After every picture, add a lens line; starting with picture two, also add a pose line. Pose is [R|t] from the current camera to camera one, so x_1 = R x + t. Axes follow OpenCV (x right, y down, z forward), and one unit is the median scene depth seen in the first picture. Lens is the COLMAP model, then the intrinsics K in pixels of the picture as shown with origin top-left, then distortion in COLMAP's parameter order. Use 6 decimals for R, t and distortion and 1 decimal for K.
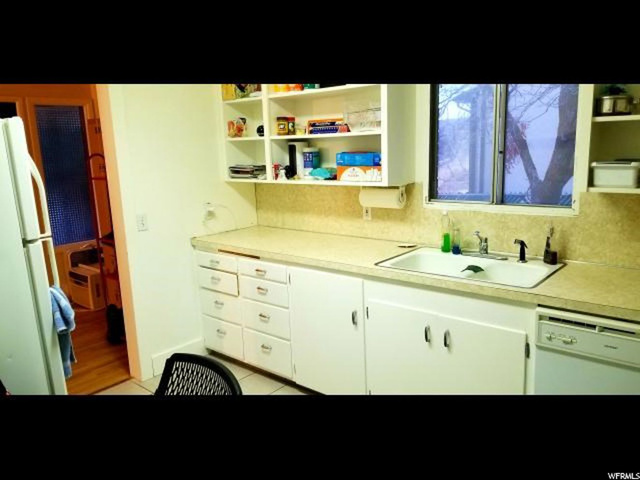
lens RADIAL K [[492.9, 0, 319.5], [0, 492.9, 242.1], [0, 0, 1]] dist [-0.001771, -0.001623]
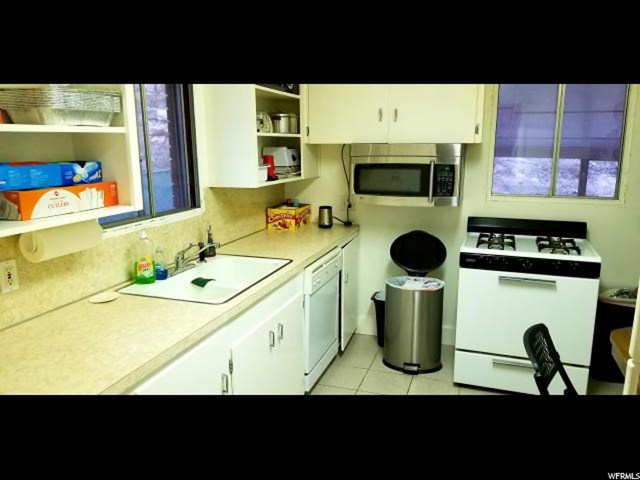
lens RADIAL K [[492.9, 0, 319.7], [0, 492.9, 240.1], [0, 0, 1]] dist [-0.001771, -0.001623]
pose [[-0.361295, -0.147429, 0.920723, -0.541066], [0.191366, 0.954680, 0.227959, -0.167466], [-0.912604, 0.258555, -0.316708, 0.925258]]
